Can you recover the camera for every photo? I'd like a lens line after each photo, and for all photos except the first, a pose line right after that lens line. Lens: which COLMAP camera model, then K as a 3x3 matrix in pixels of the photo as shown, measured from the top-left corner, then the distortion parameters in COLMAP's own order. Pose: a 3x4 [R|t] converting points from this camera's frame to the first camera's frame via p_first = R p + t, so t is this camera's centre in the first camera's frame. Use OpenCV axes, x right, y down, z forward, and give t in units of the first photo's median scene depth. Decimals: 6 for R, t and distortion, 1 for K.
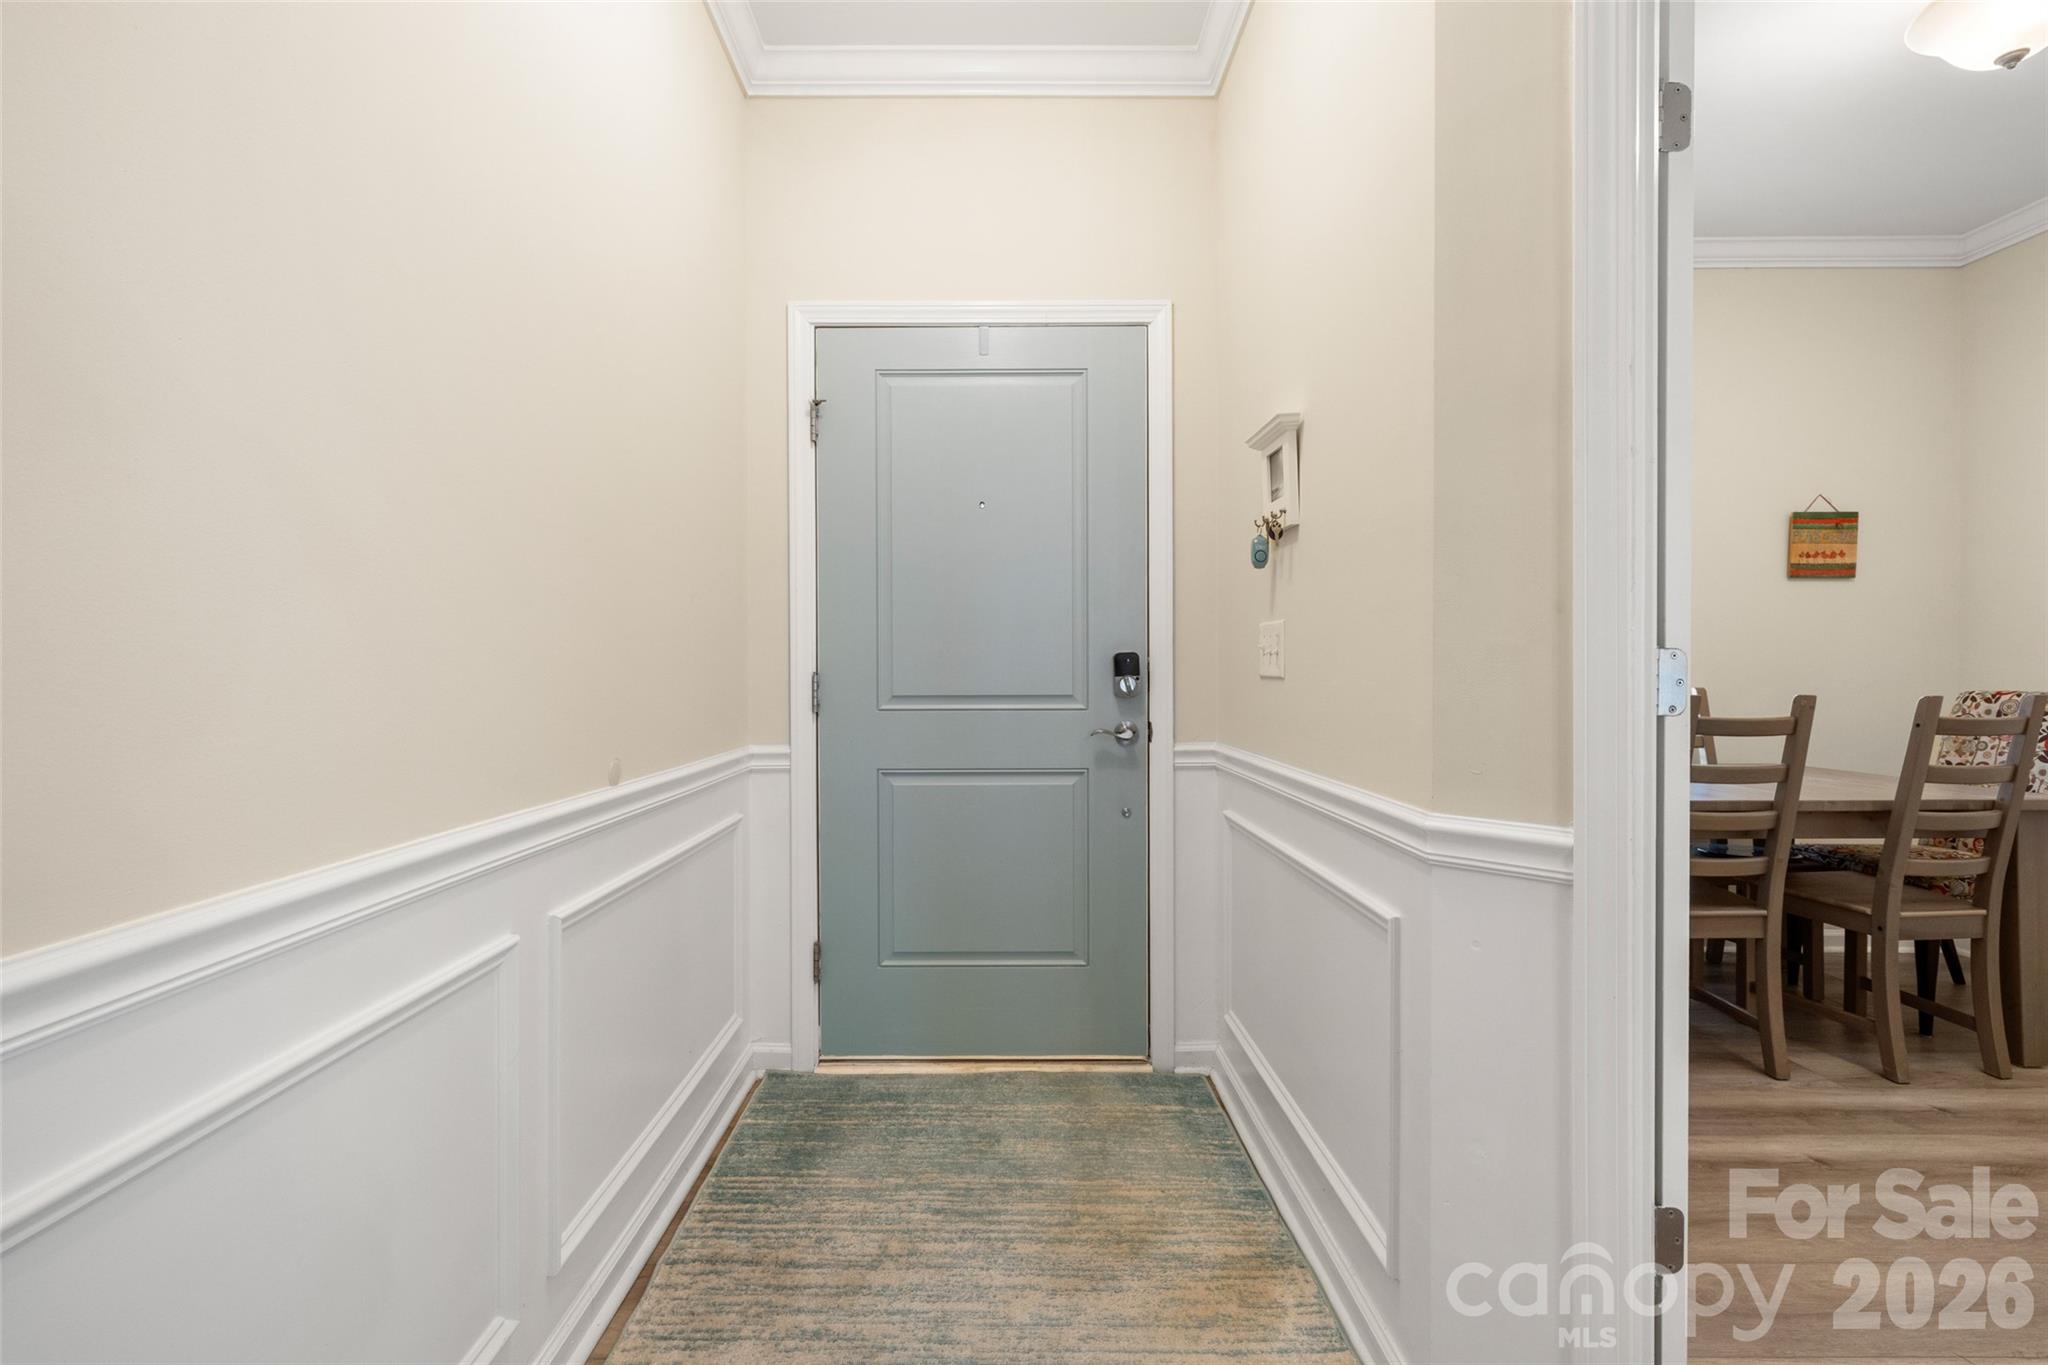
lens RADIAL K [[886.5, 0, 1011.8], [0, 886.5, 680.7], [0, 0, 1]] dist [0.004362, -0.000207]
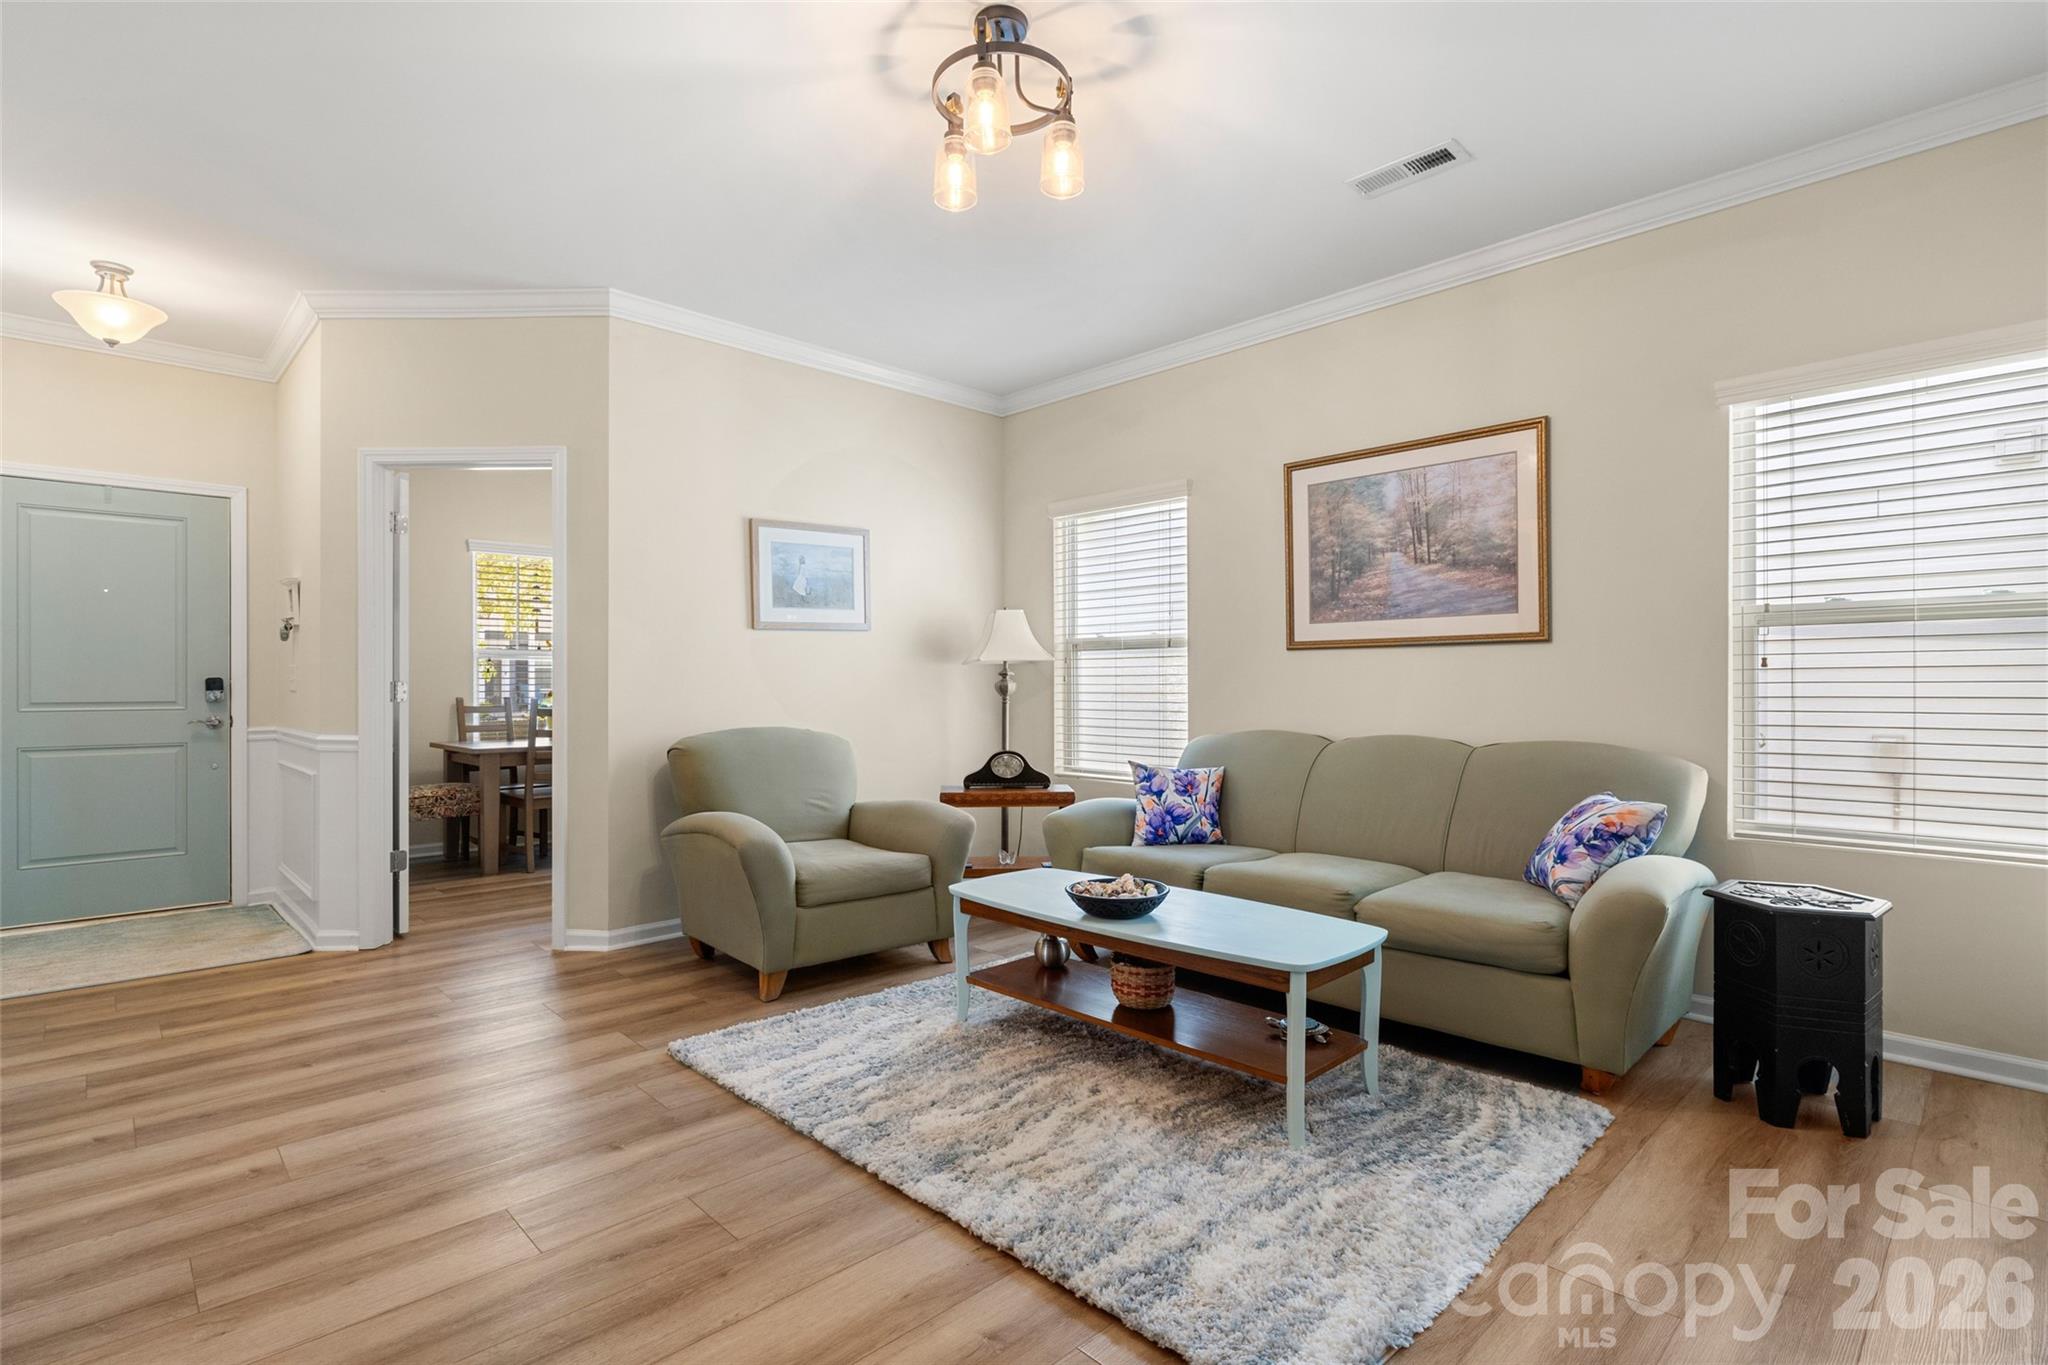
lens RADIAL K [[955.7, 0, 1011.9], [0, 955.7, 678.6], [0, 0, 1]] dist [-0.002780, -0.001119]
pose [[0.722206, 0.004277, 0.691664, -0.041864], [0.004287, 0.999934, -0.010660, -0.001769], [-0.691664, 0.010665, 0.722140, -1.536777]]
